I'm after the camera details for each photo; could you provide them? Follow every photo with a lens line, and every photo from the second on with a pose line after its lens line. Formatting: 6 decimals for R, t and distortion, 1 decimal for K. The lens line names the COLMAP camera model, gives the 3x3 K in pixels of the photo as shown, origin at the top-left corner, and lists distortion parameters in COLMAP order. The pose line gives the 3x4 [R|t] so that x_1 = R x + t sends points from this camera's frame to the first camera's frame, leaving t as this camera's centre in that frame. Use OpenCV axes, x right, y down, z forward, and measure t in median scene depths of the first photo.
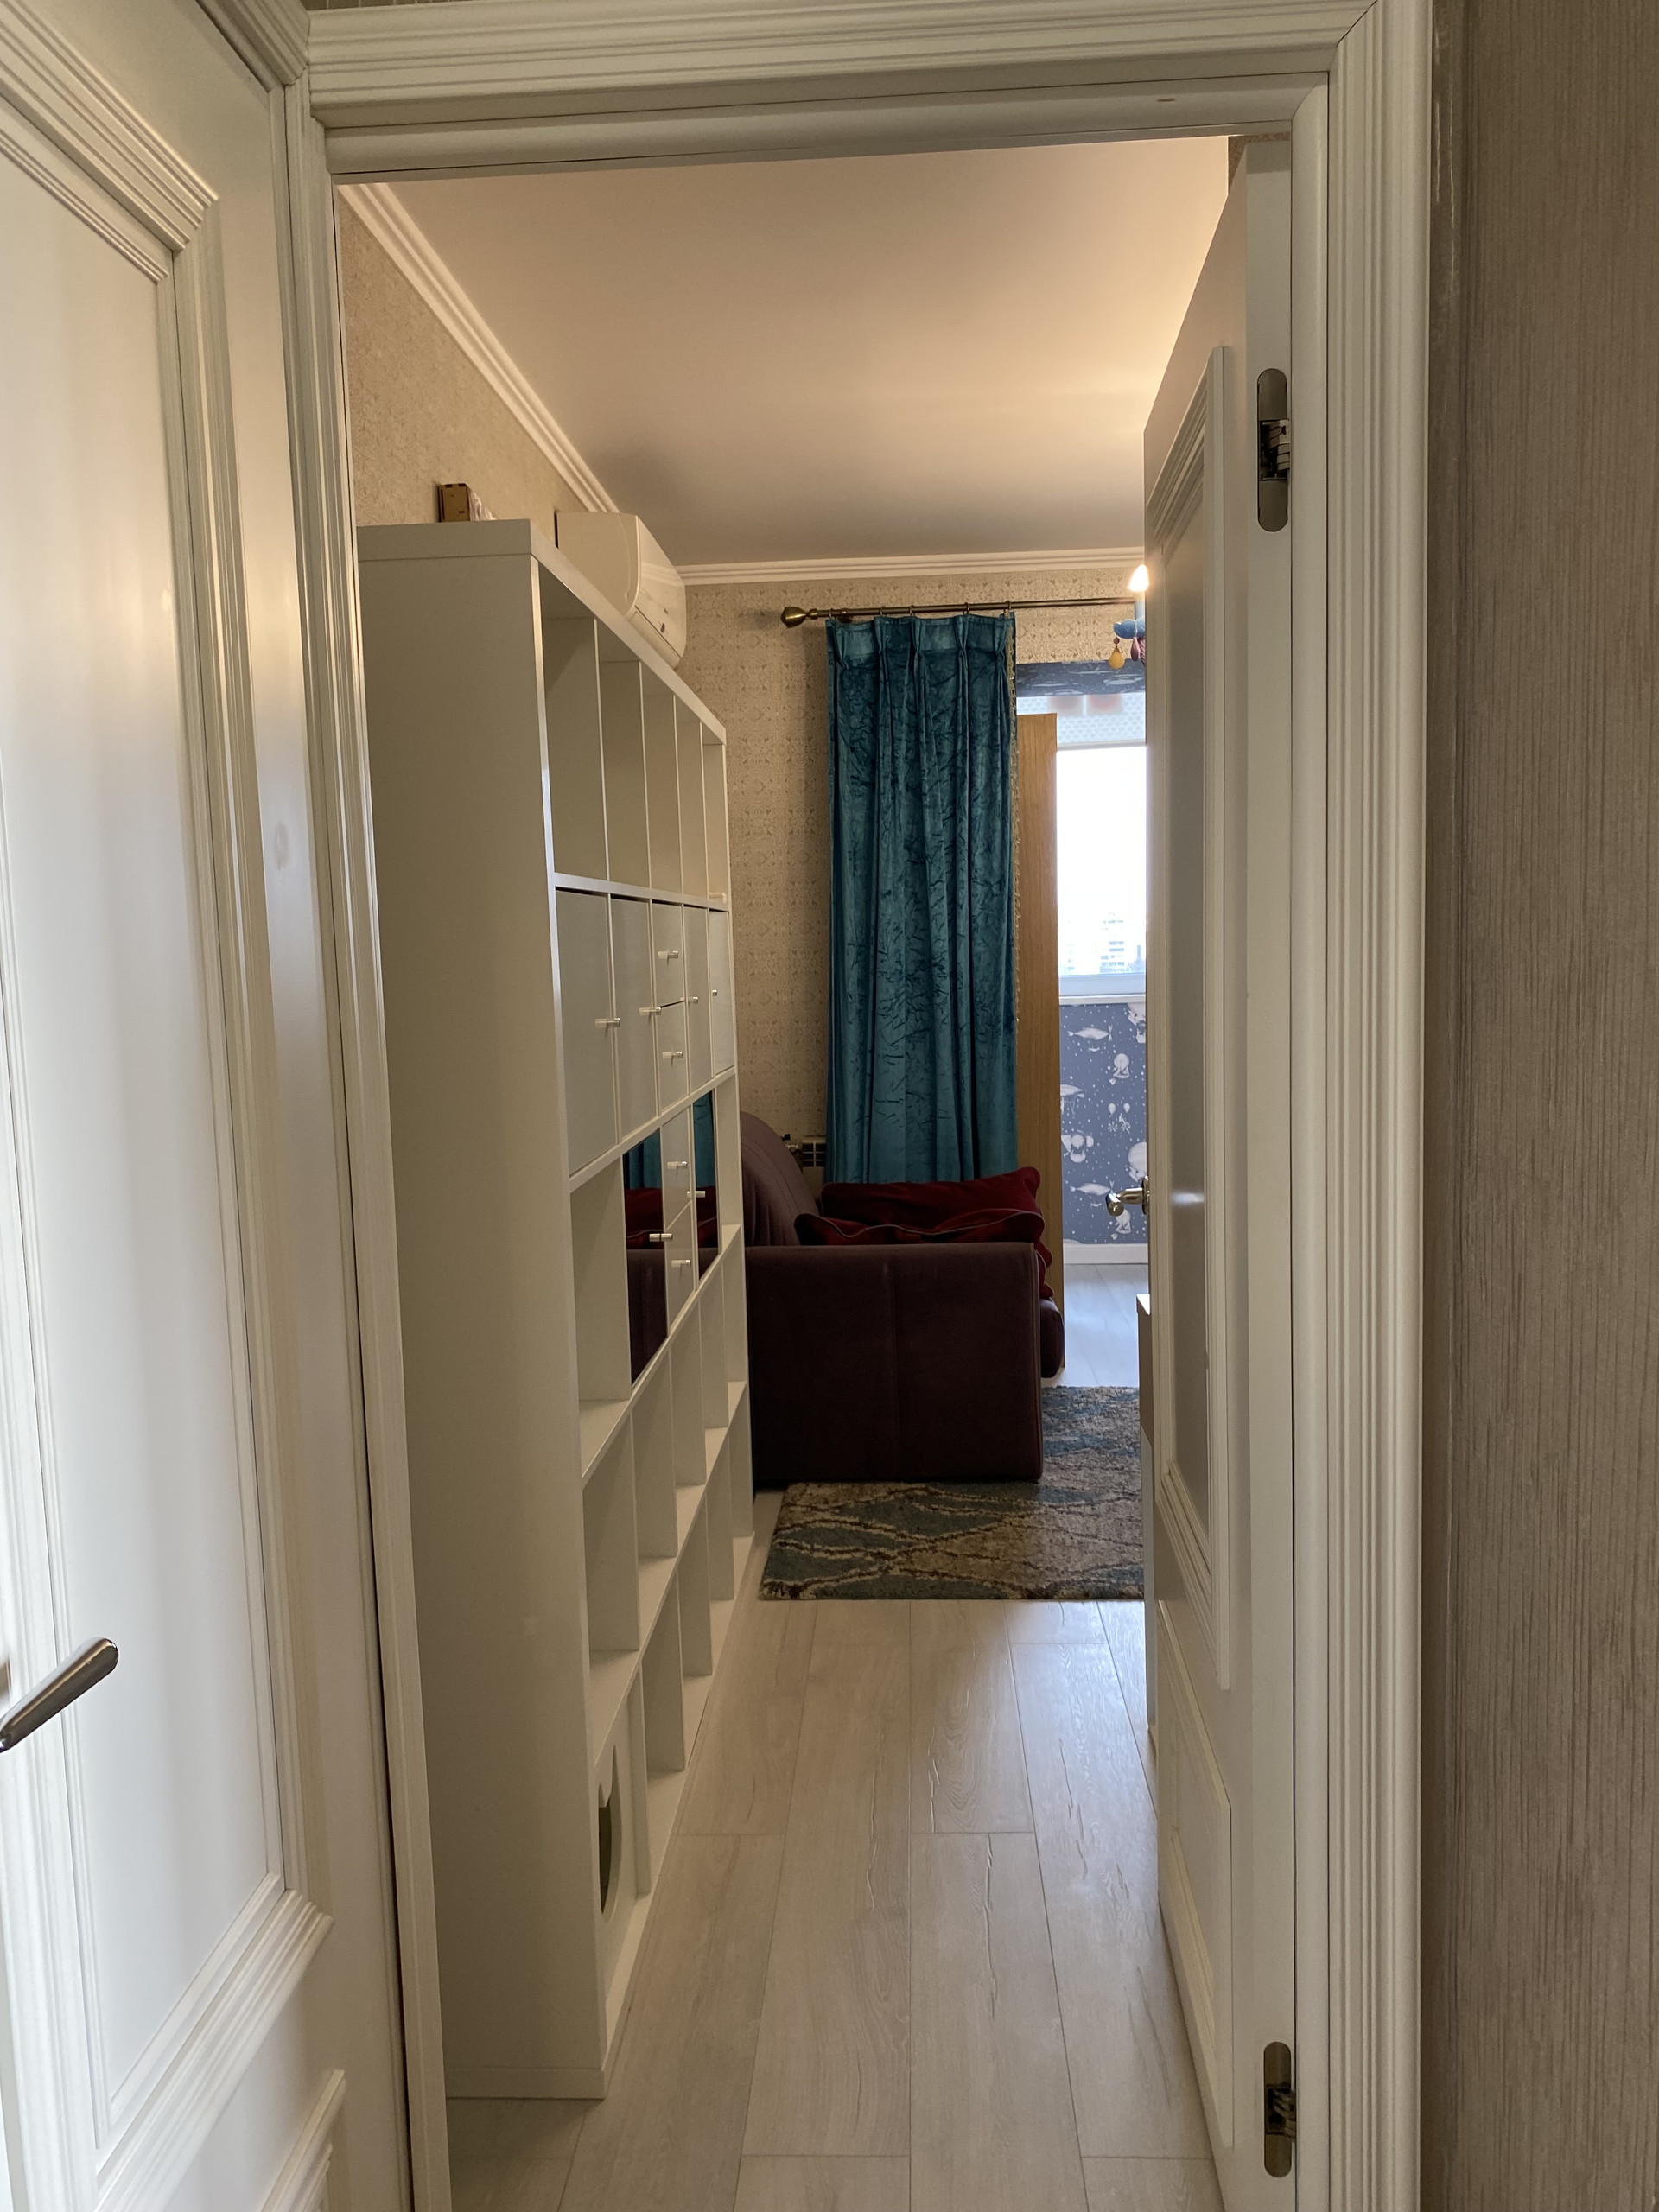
lens RADIAL K [[1661.9, 0, 829.5], [0, 1661.9, 1106.0], [0, 0, 1]] dist [0.090761, -0.128874]
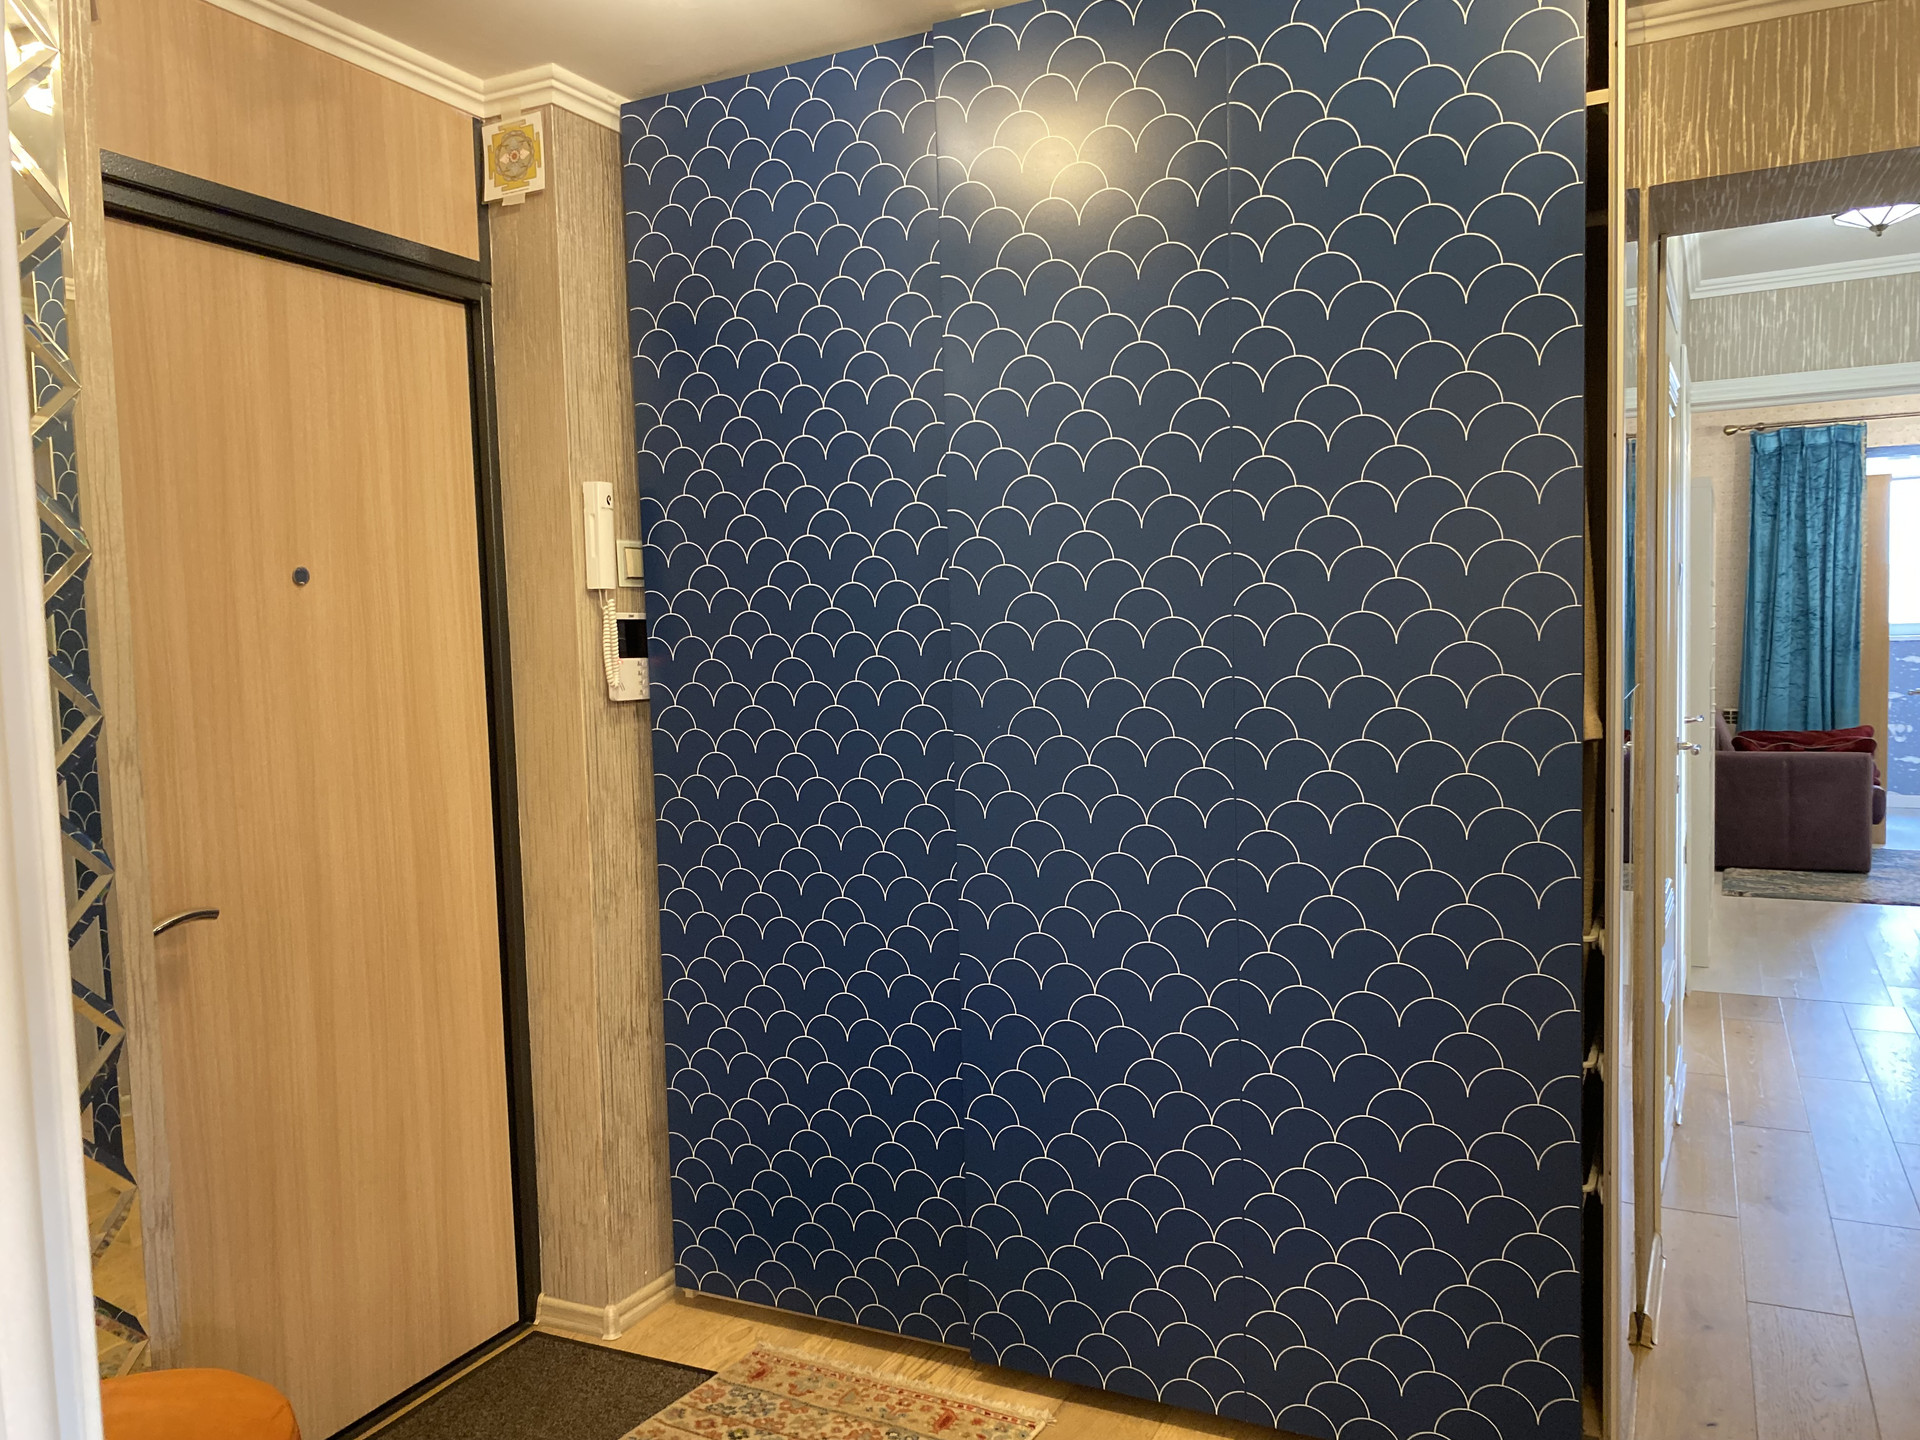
lens RADIAL K [[1442.5, 0, 960.0], [0, 1442.5, 720.0], [0, 0, 1]] dist [0.090761, -0.128874]
pose [[0.909894, 0.030148, -0.413744, -0.117285], [-0.038834, 0.999166, -0.012598, 0.089039], [0.413019, 0.027530, 0.910306, -0.846935]]
